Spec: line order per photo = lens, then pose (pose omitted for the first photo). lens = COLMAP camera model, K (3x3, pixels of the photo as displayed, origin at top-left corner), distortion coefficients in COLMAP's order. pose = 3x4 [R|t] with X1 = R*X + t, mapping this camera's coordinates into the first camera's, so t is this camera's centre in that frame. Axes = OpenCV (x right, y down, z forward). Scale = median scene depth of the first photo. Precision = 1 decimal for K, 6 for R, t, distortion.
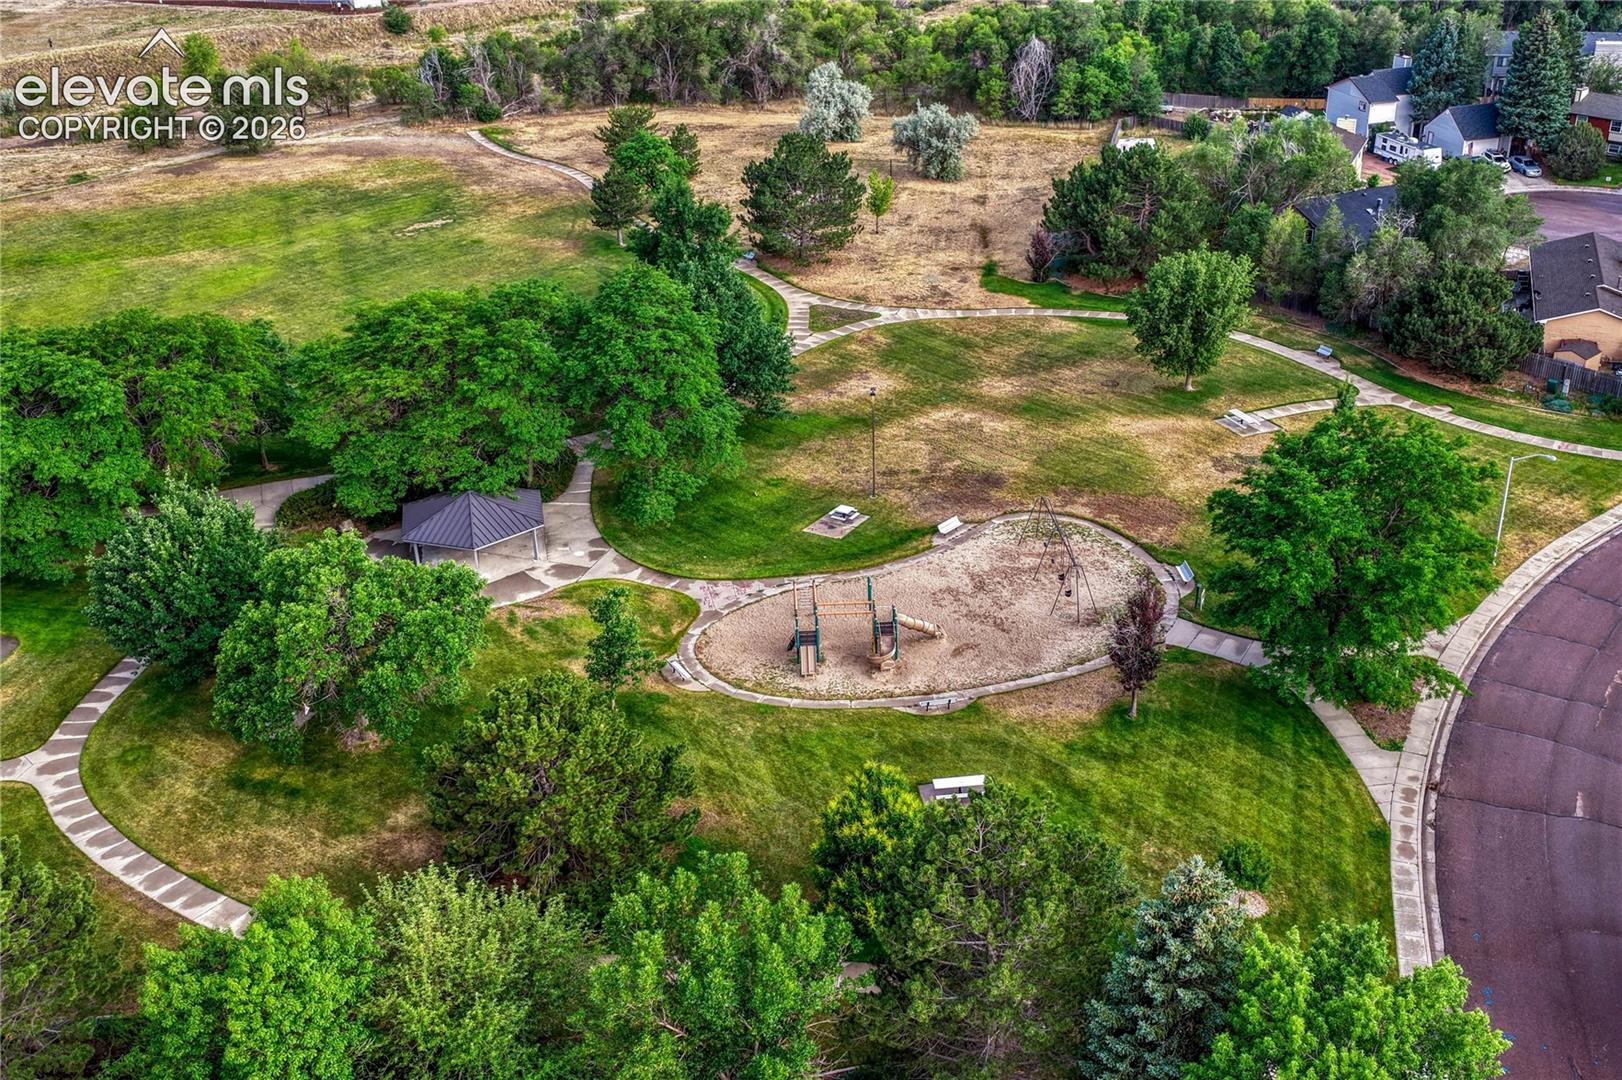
lens RADIAL K [[1644.2, 0, 912.9], [0, 1644.2, 559.1], [0, 0, 1]] dist [0.034936, 0.000000]
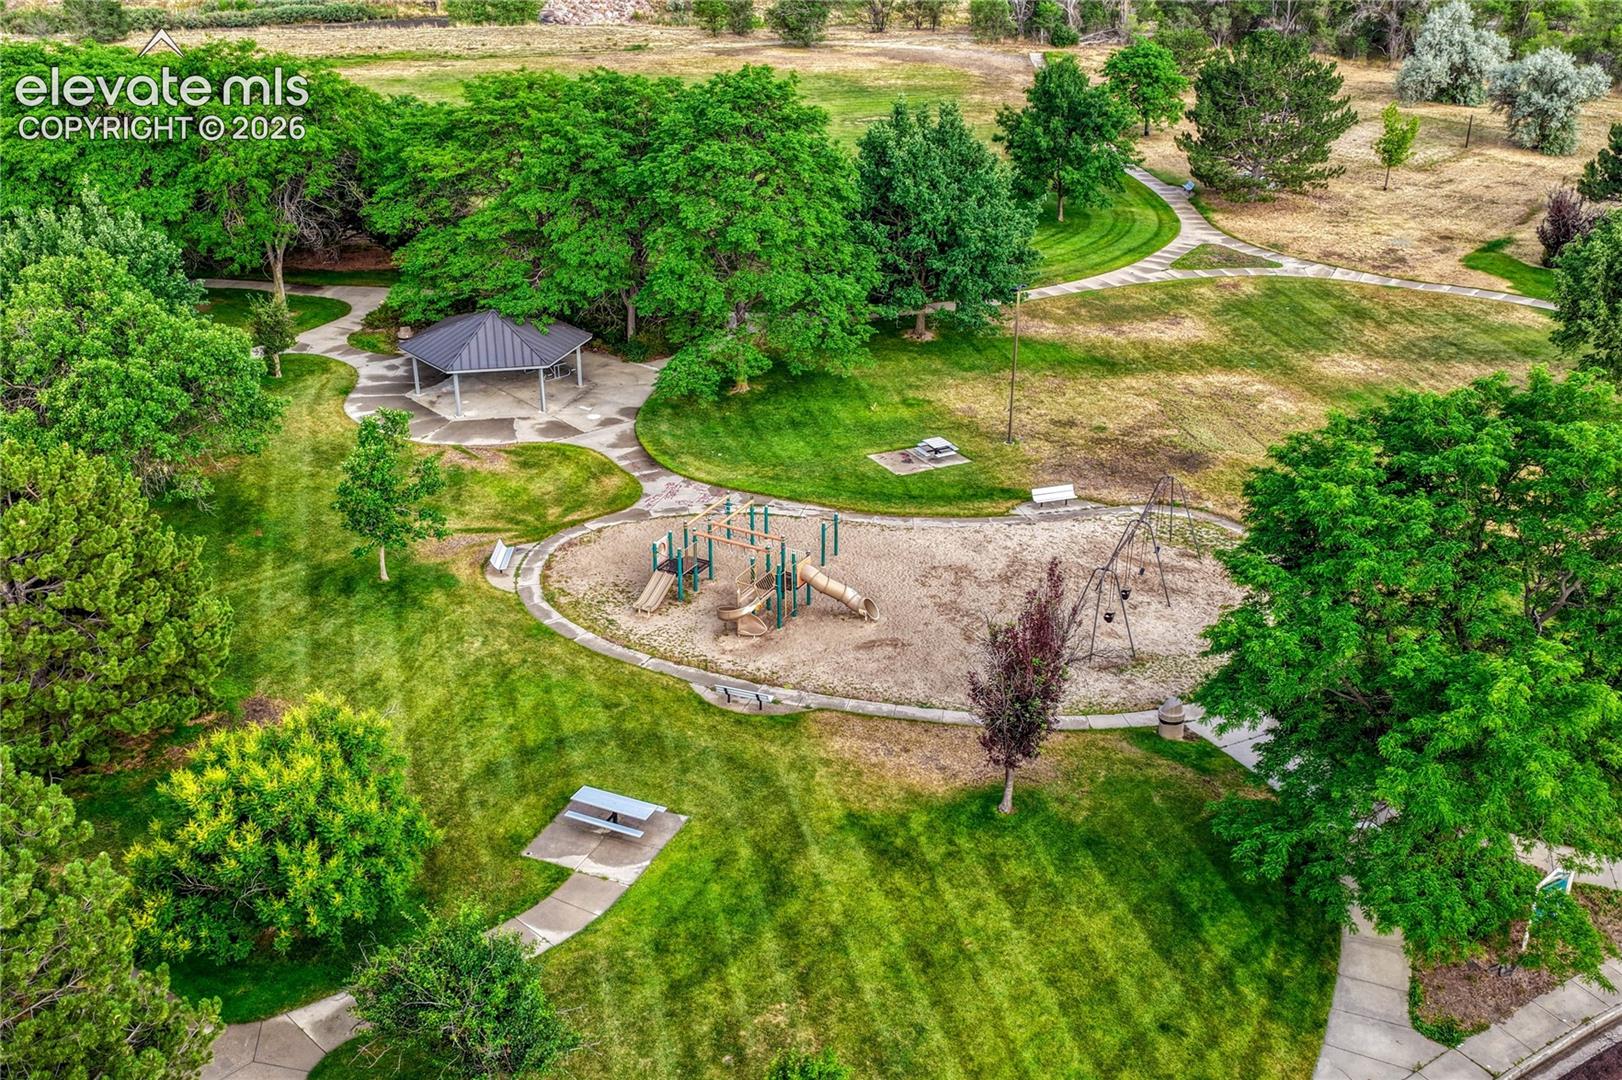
lens RADIAL K [[1644.2, 0, 813.1], [0, 1644.2, 543.6], [0, 0, 1]] dist [0.034936, 0.000000]
pose [[0.836410, 0.240086, -0.492724, 0.280253], [-0.257641, 0.965671, 0.033184, 0.002132], [0.483776, 0.099191, 0.869553, 0.372463]]
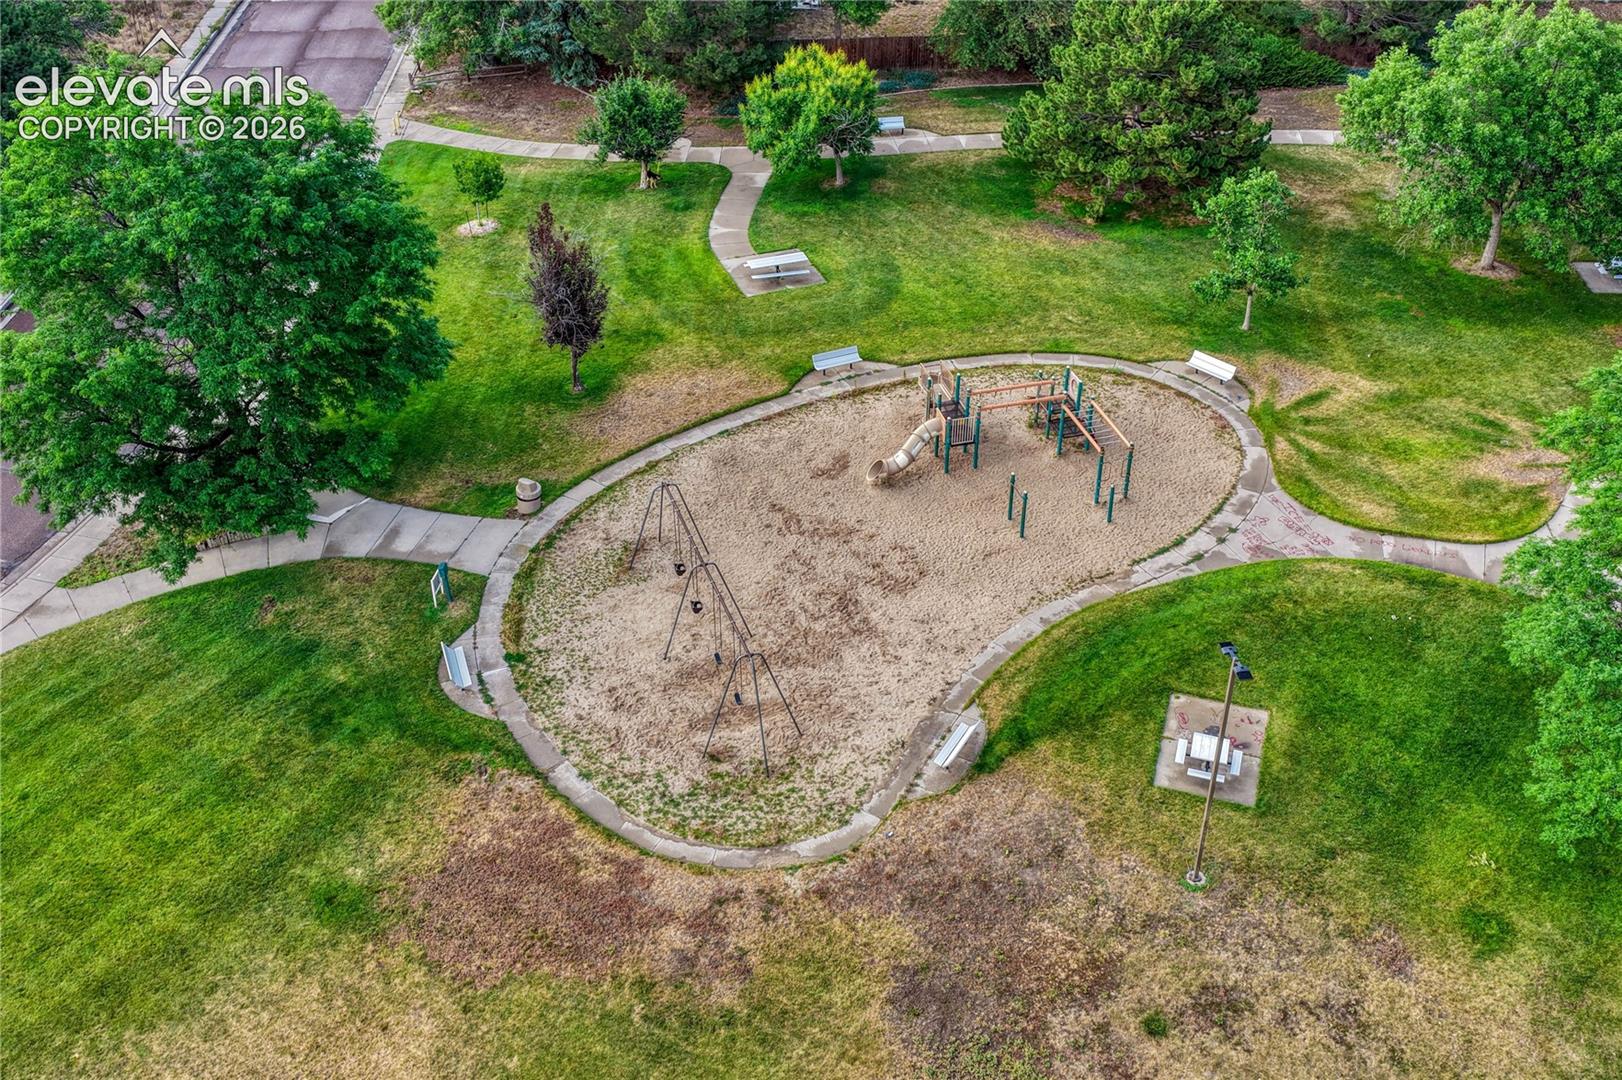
lens RADIAL K [[1644.2, 0, 806.3], [0, 1644.2, 539.5], [0, 0, 1]] dist [0.034936, 0.000000]
pose [[-0.981032, 0.116941, -0.154600, 0.127544], [-0.086965, 0.447269, 0.890162, -0.446332], [0.173244, 0.886722, -0.428615, 1.148782]]
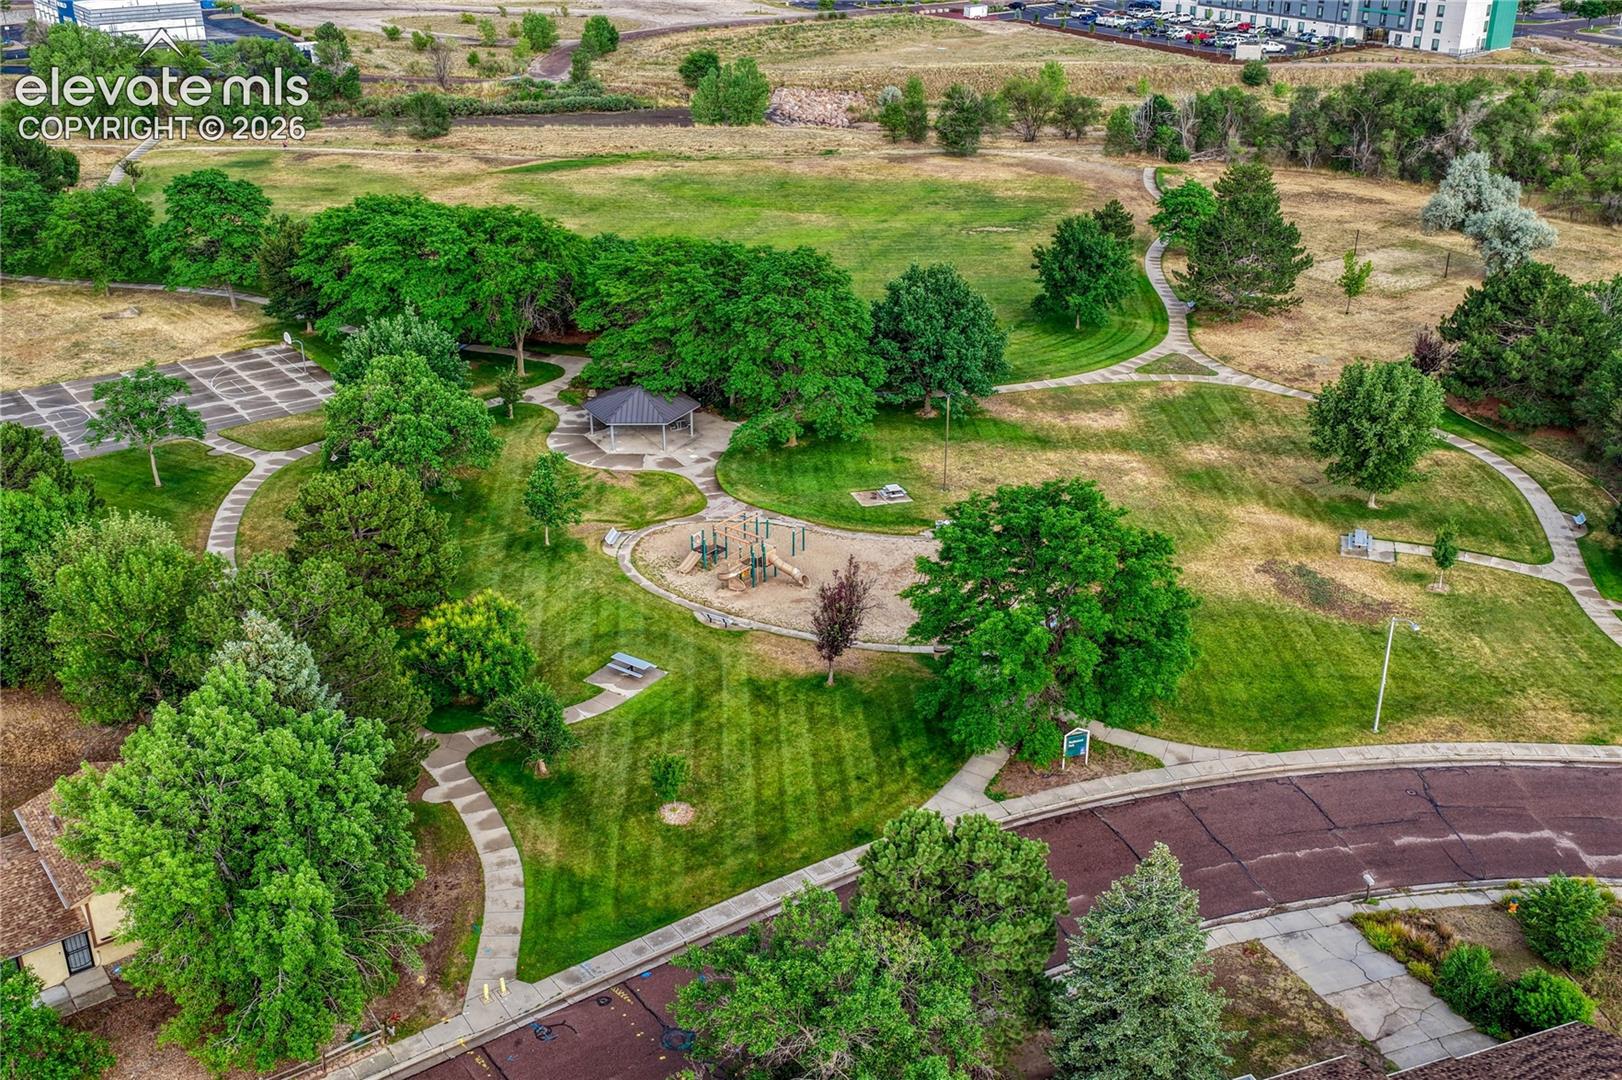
lens RADIAL K [[1644.2, 0, 811.6], [0, 1644.2, 540.1], [0, 0, 1]] dist [0.034936, 0.000000]
pose [[0.726643, 0.293843, -0.621004, 0.652671], [-0.321151, 0.944358, 0.071062, -0.060316], [0.607332, 0.147800, 0.780579, 0.083464]]
